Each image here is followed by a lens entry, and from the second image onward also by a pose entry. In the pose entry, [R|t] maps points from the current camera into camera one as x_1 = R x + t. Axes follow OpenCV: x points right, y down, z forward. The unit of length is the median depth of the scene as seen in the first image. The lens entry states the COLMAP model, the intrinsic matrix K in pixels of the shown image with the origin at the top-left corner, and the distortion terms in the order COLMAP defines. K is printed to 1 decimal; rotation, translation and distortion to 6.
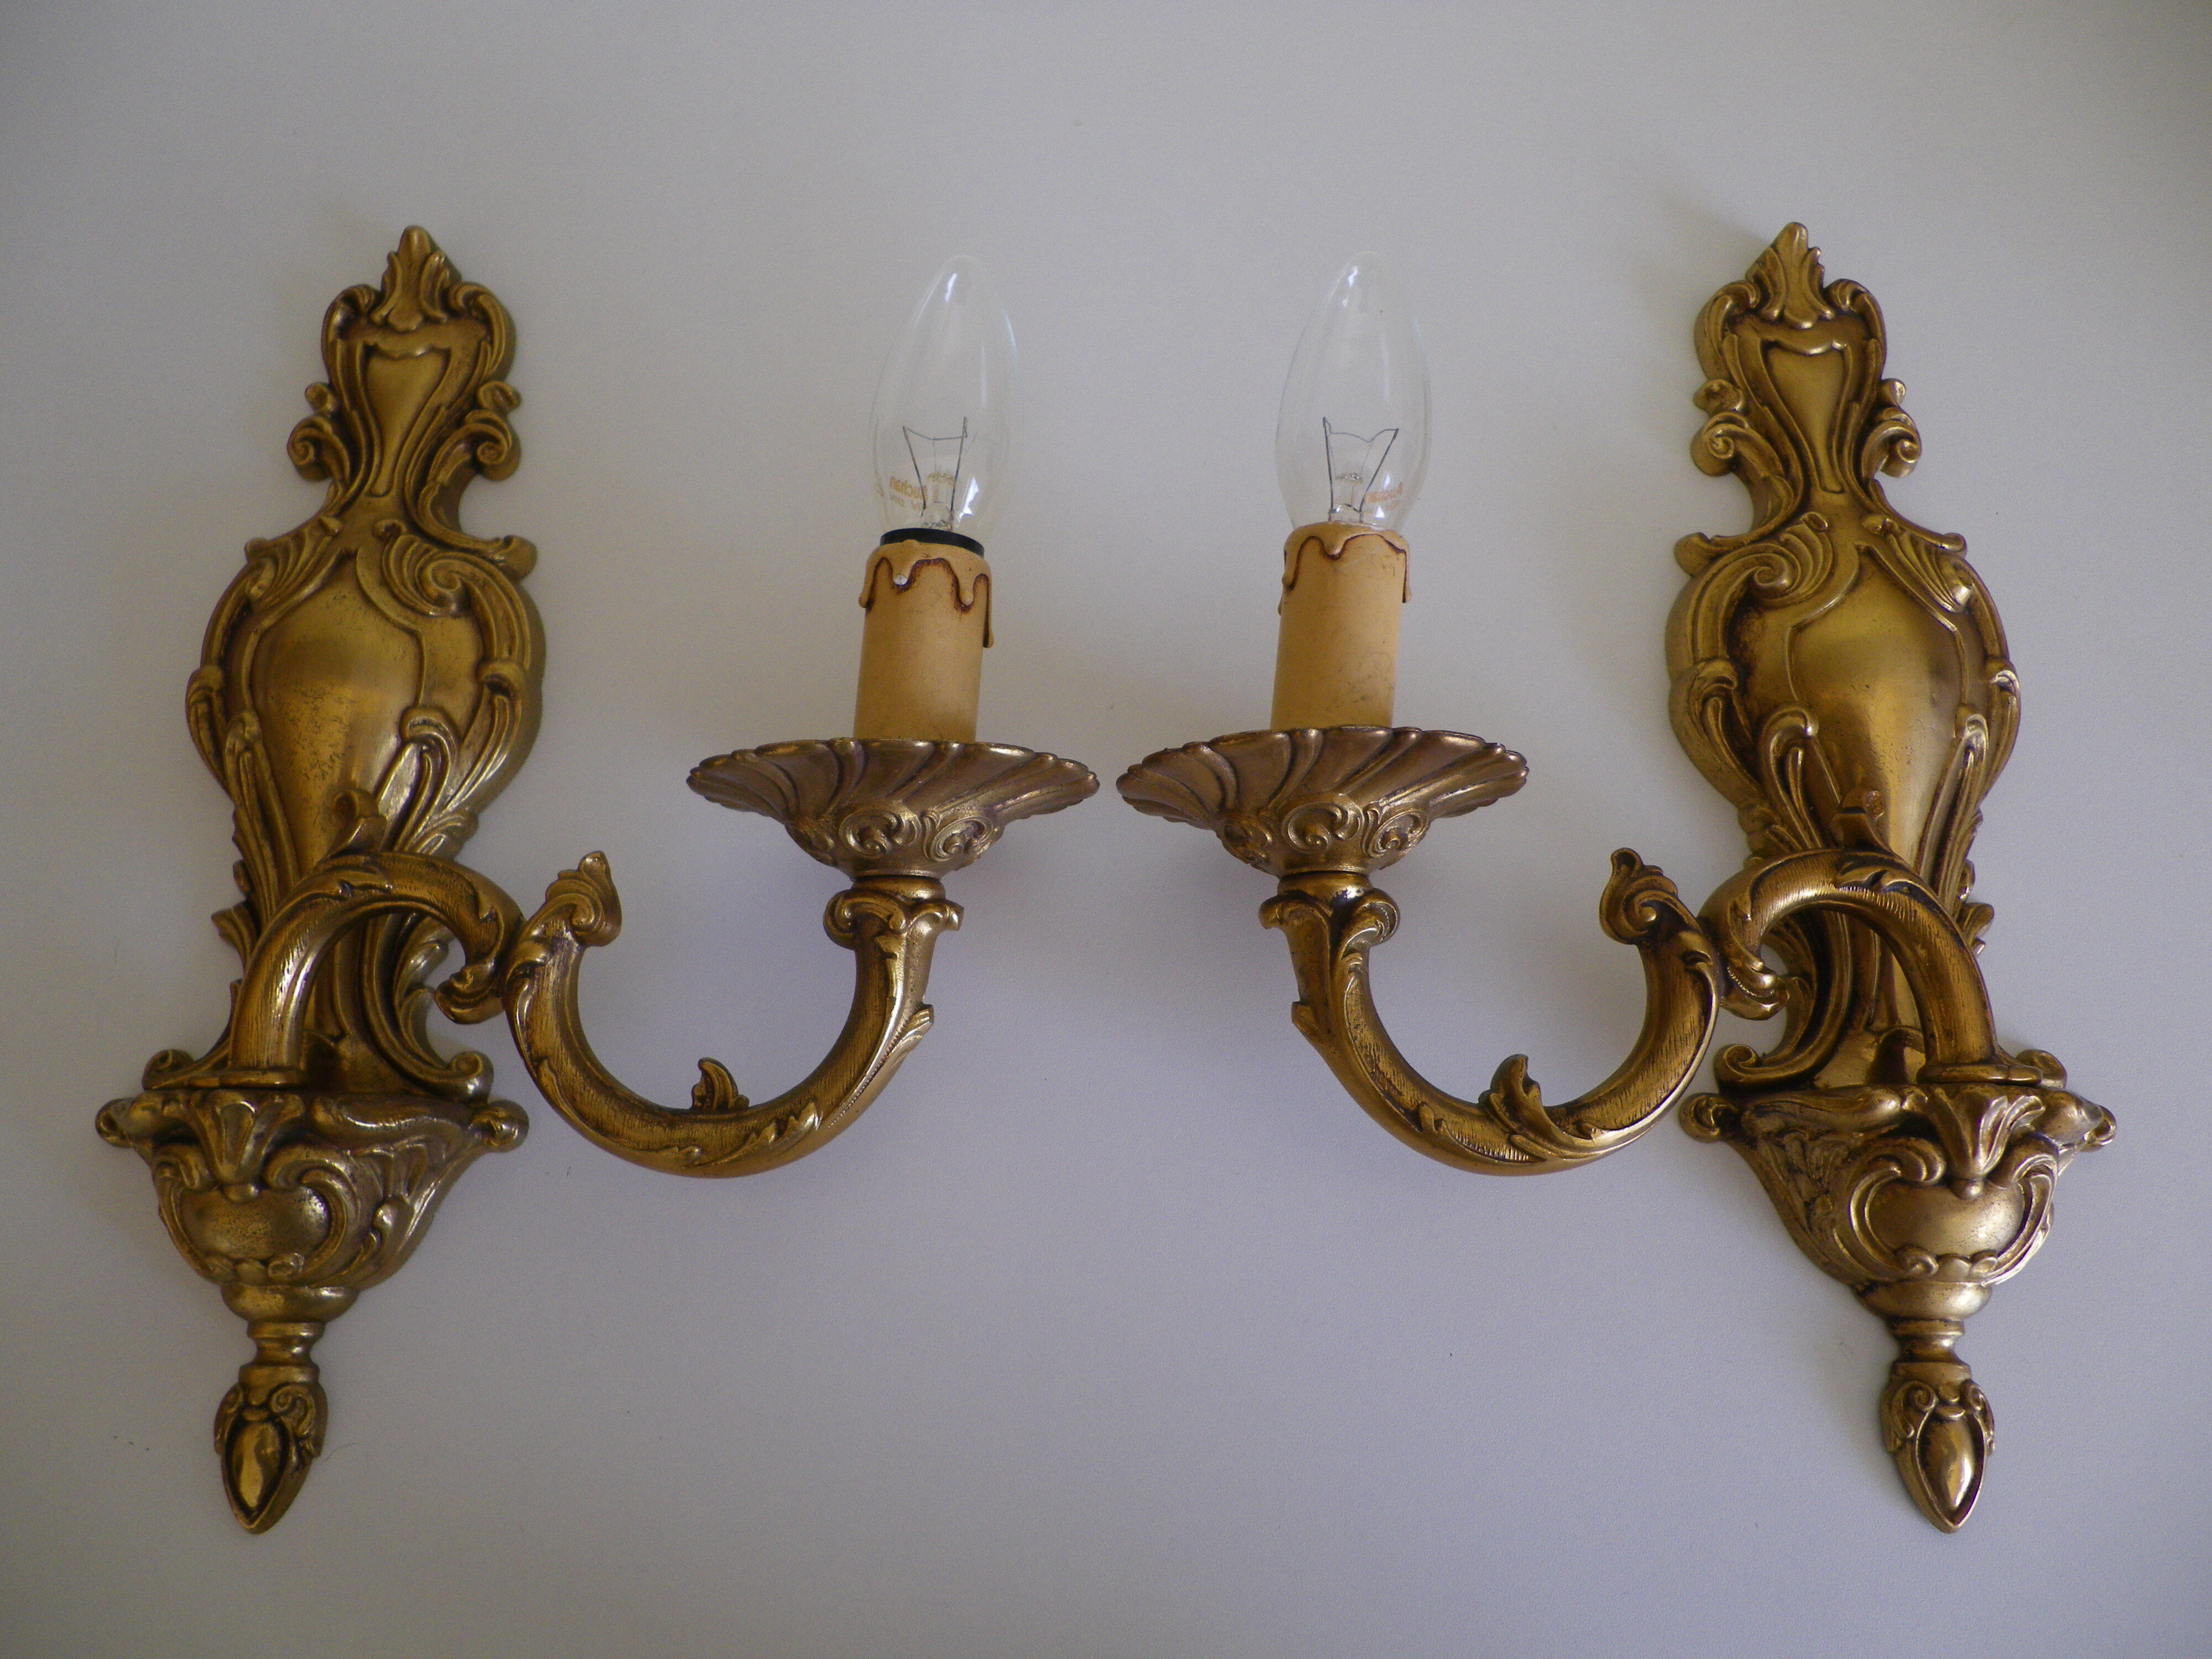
lens RADIAL K [[1820.9, 0, 1174.2], [0, 1820.9, 755.7], [0, 0, 1]] dist [0.000987, 0.008015]
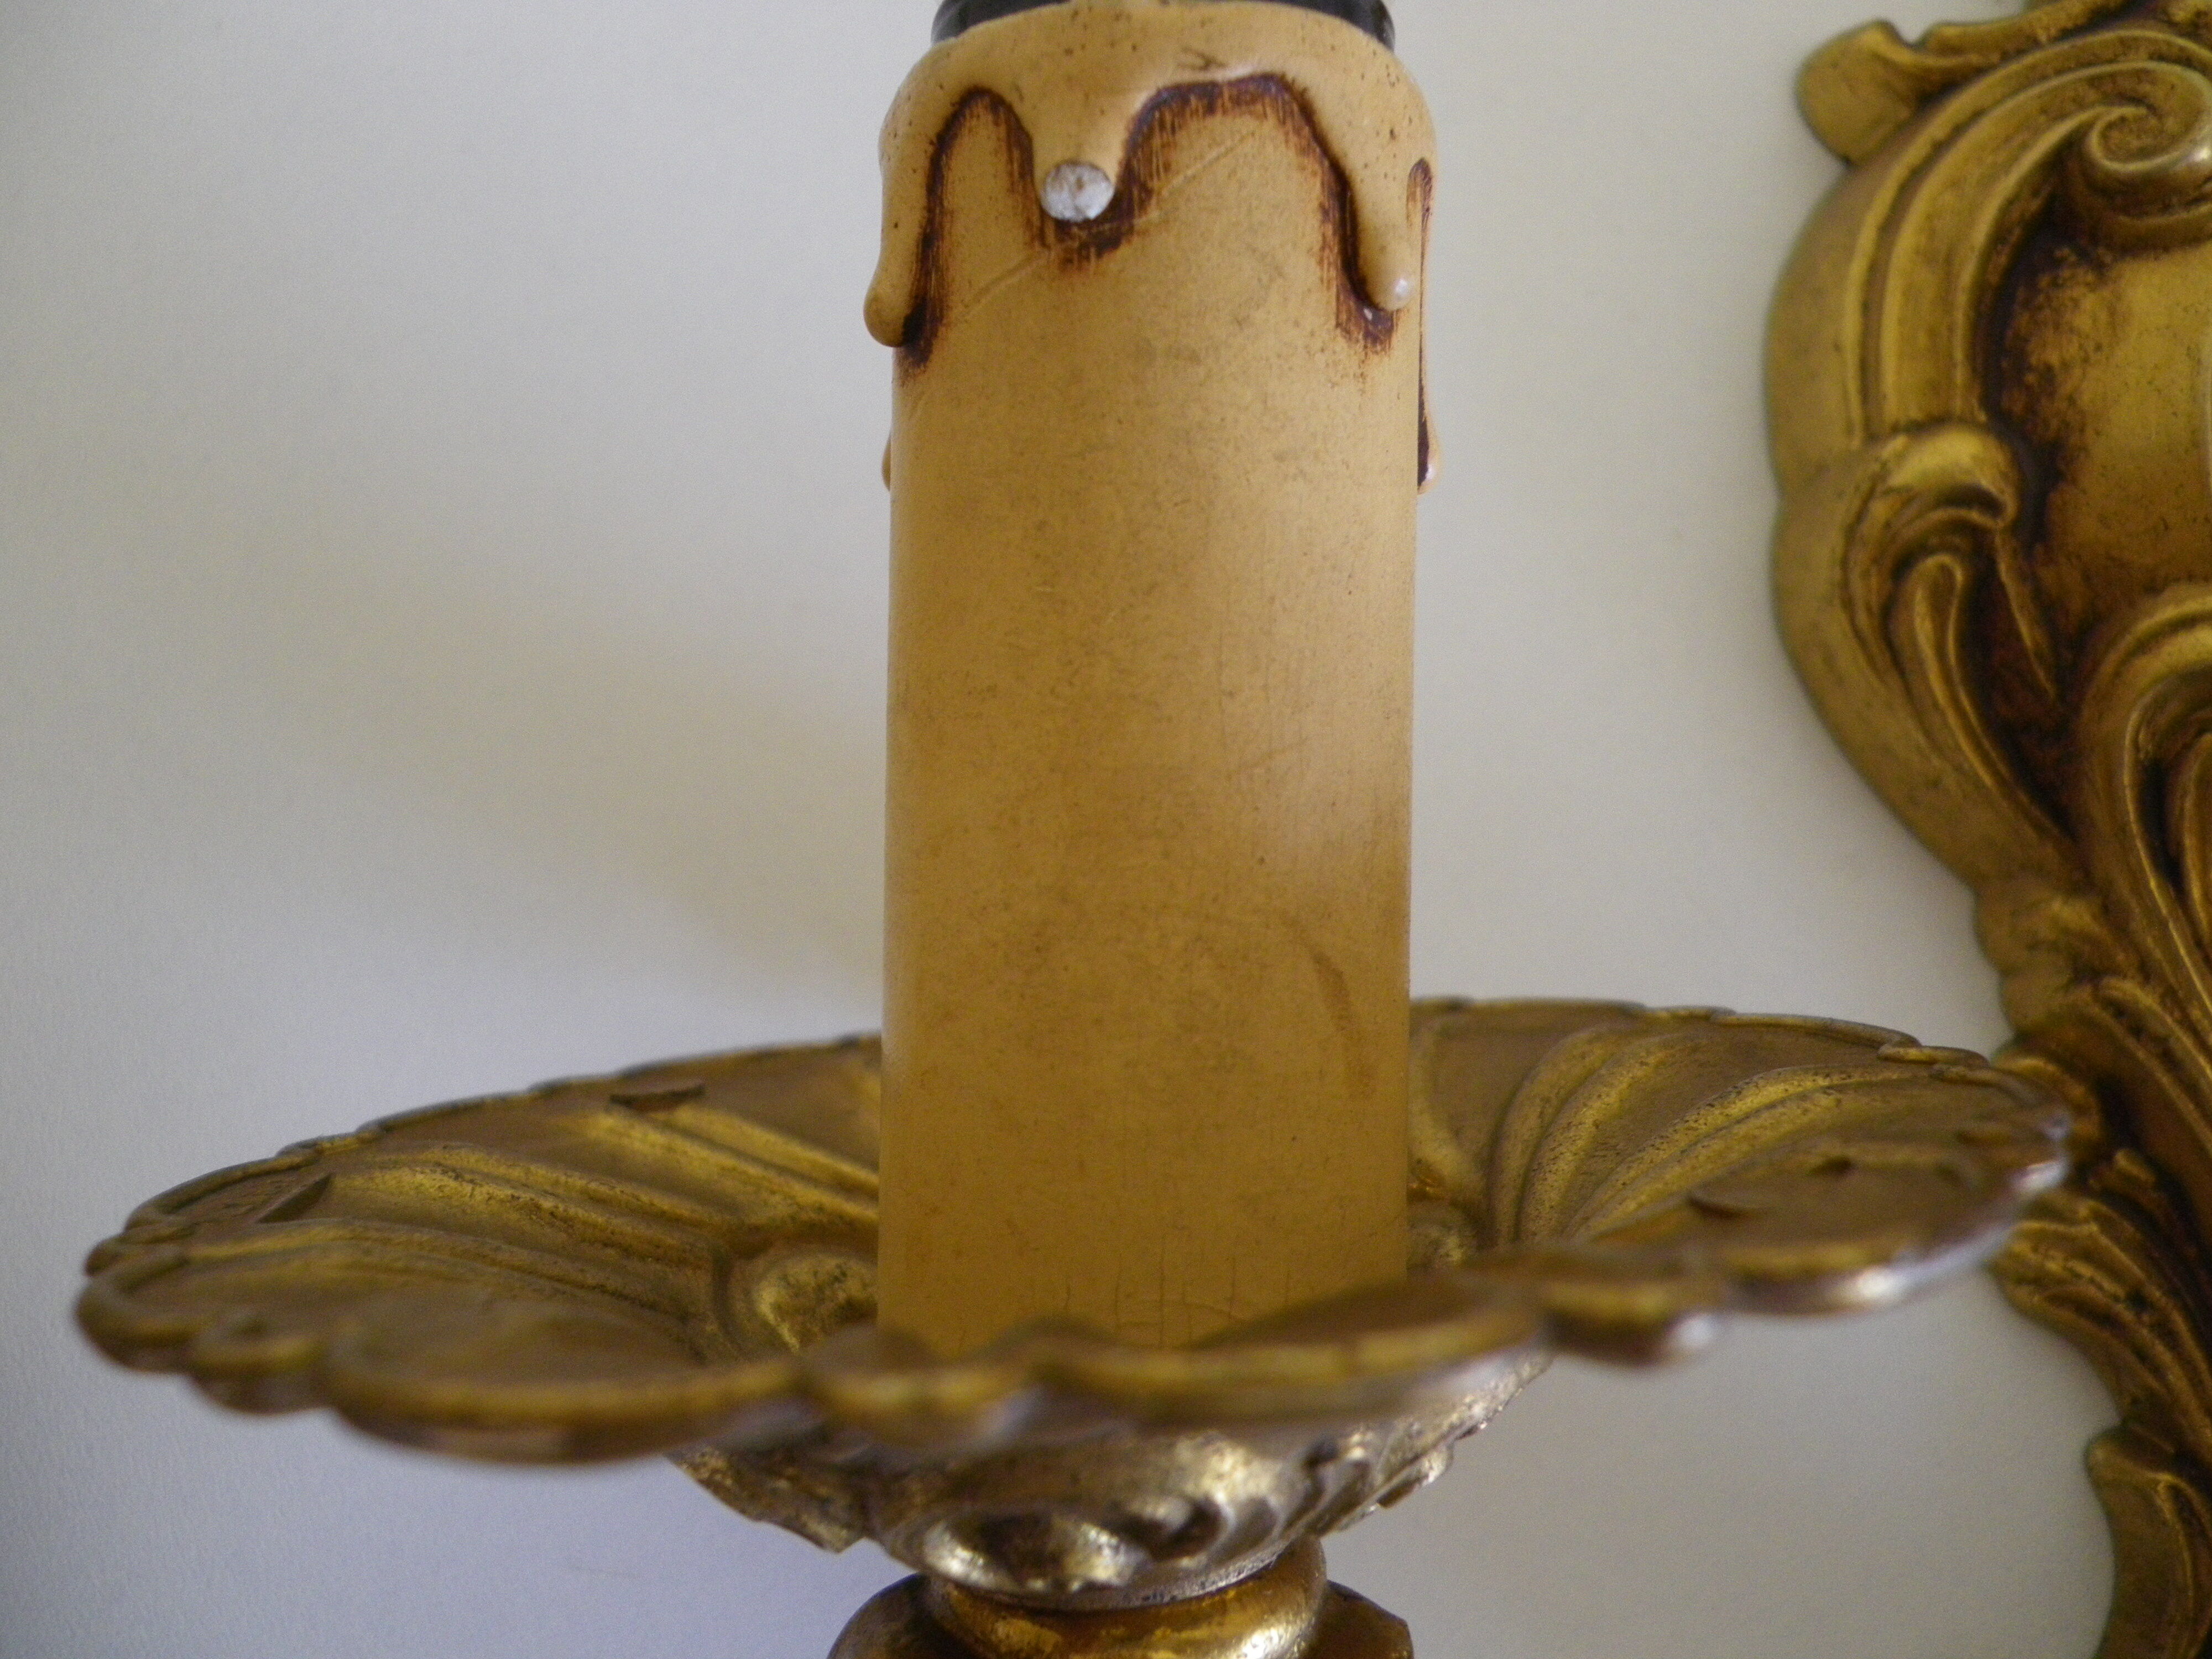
lens RADIAL K [[1656.4, 0, 1101.3], [0, 1656.4, 825.3], [0, 0, 1]] dist [-0.005750, 0.001829]
pose [[0.997031, -0.064499, 0.042063, -0.151095], [0.054400, 0.976602, 0.208063, -0.064739], [-0.054498, -0.205157, 0.977211, 0.781643]]
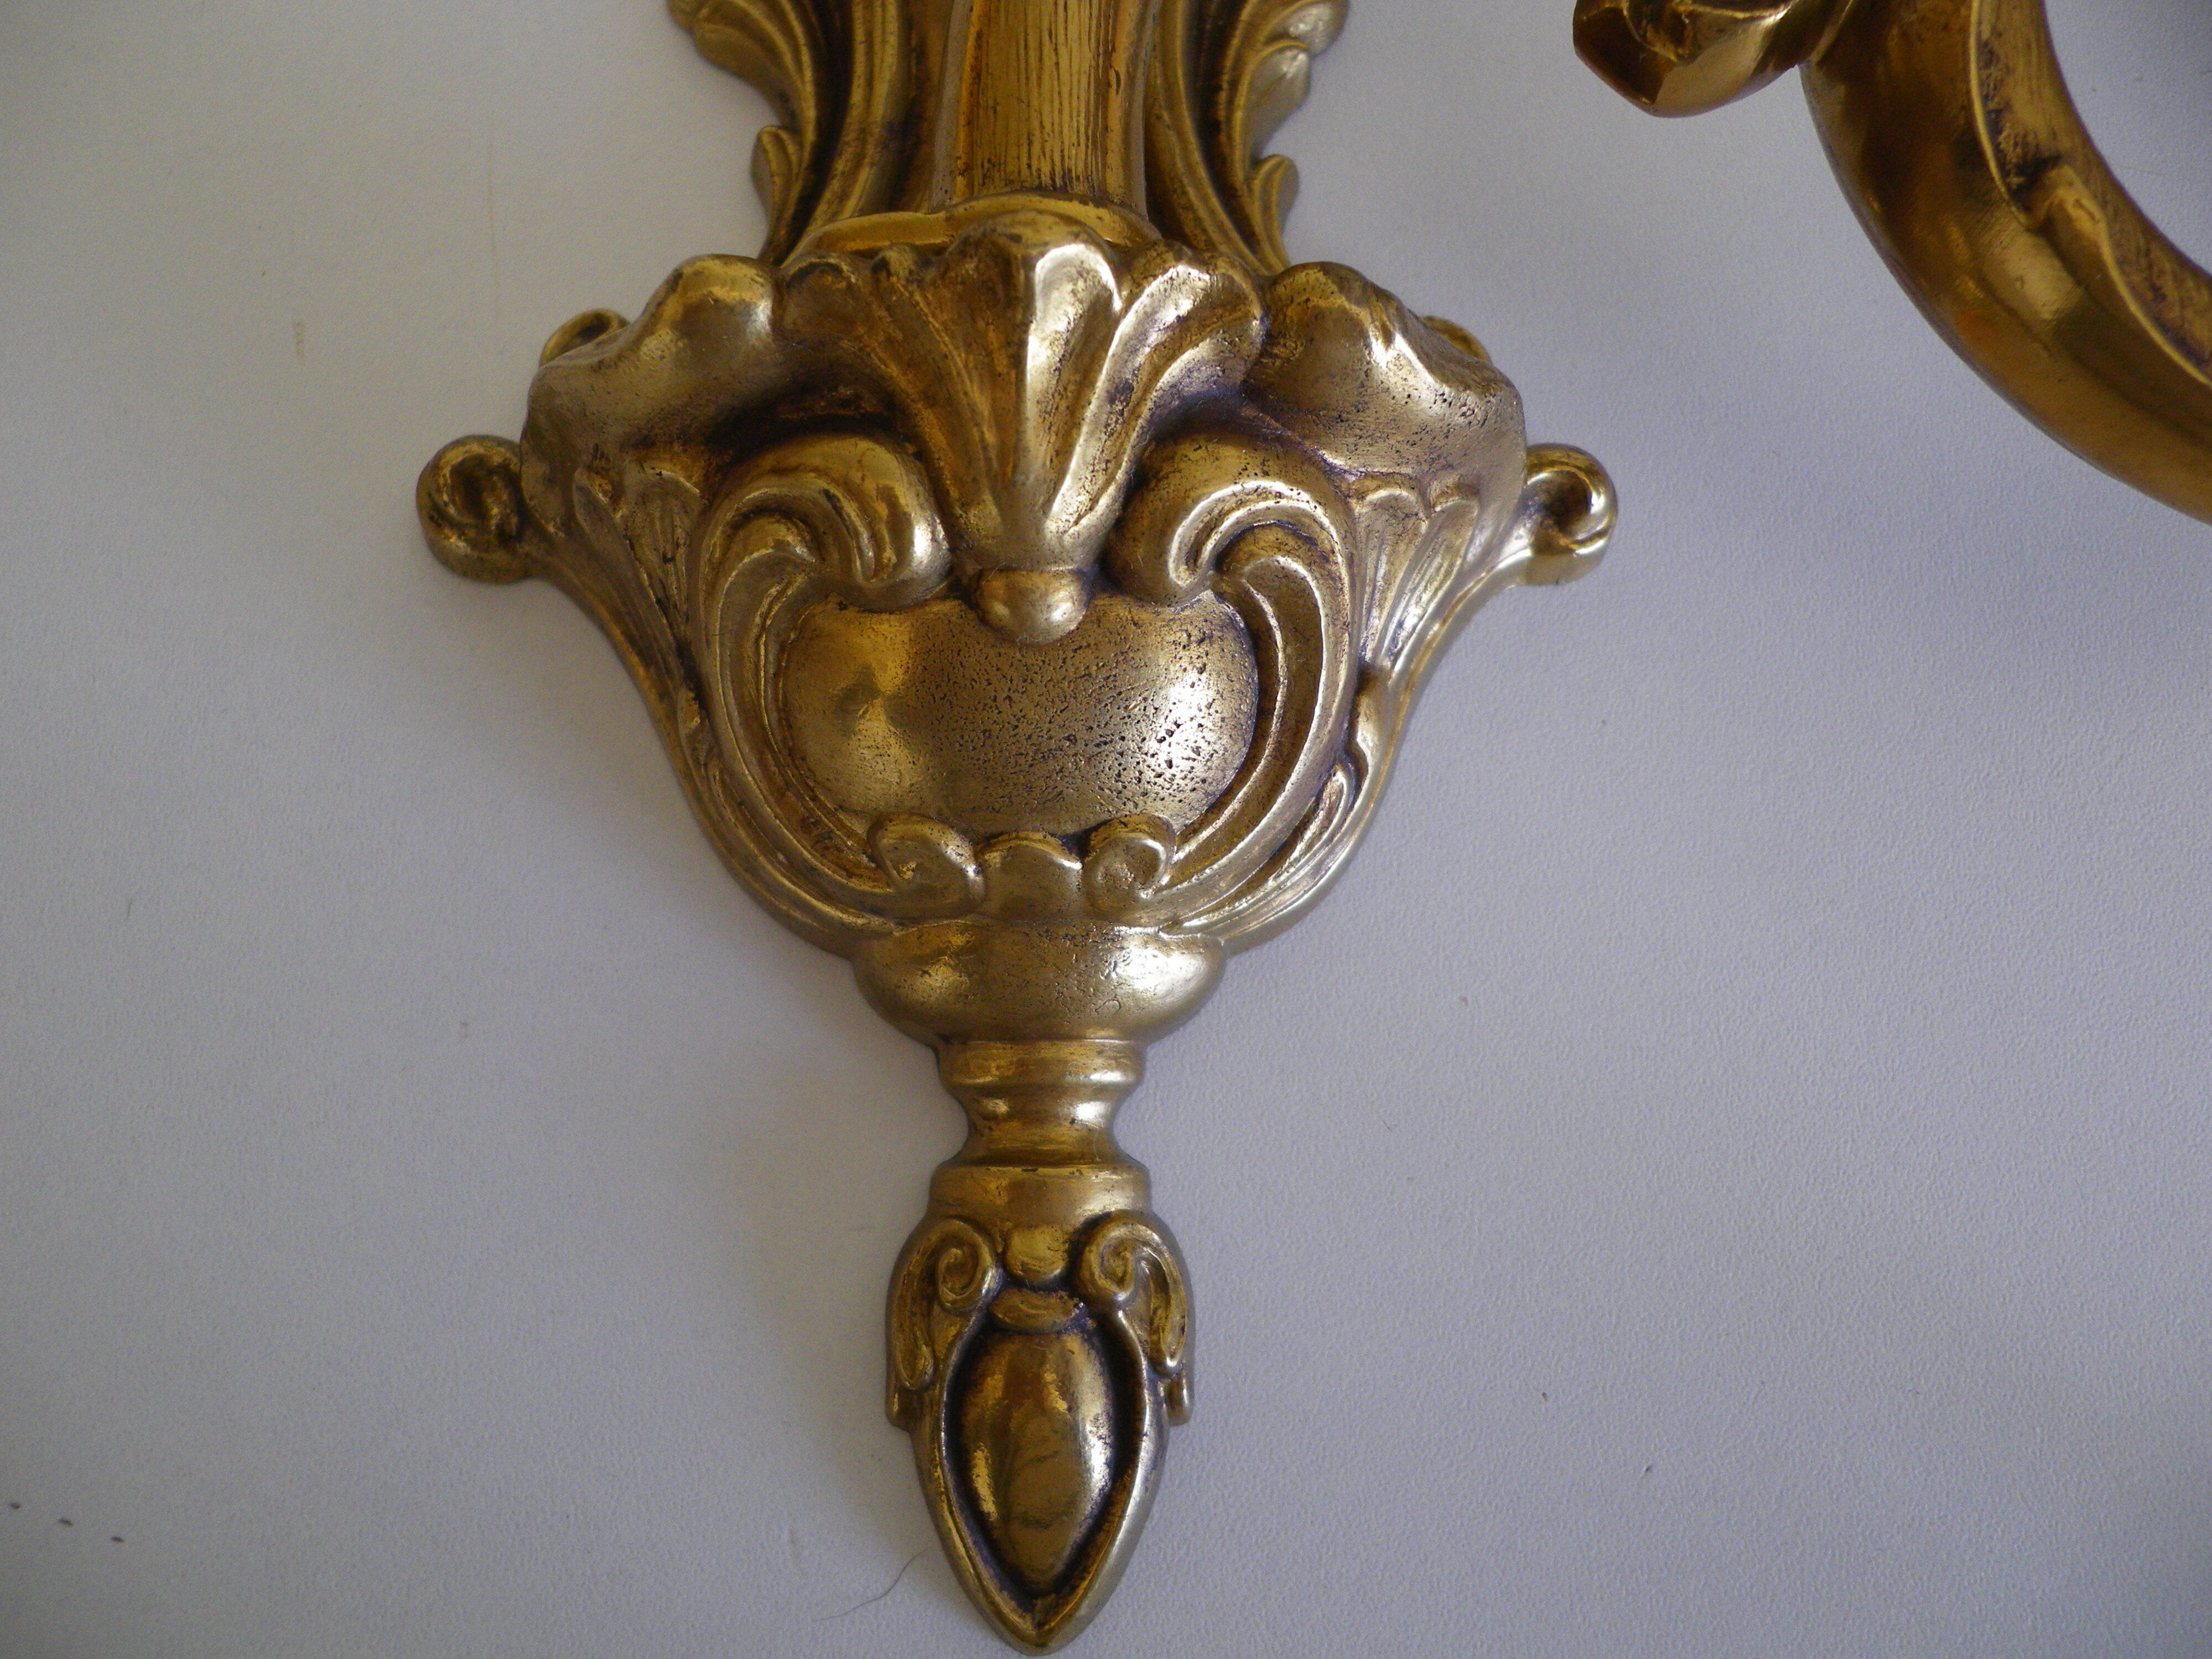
lens RADIAL K [[1656.4, 0, 1101.3], [0, 1656.4, 825.3], [0, 0, 1]] dist [-0.005750, 0.001829]
pose [[0.999120, 0.004006, 0.041749, -0.476697], [-0.009969, 0.989582, 0.143627, 0.220092], [-0.040739, -0.143917, 0.988751, 0.672454]]
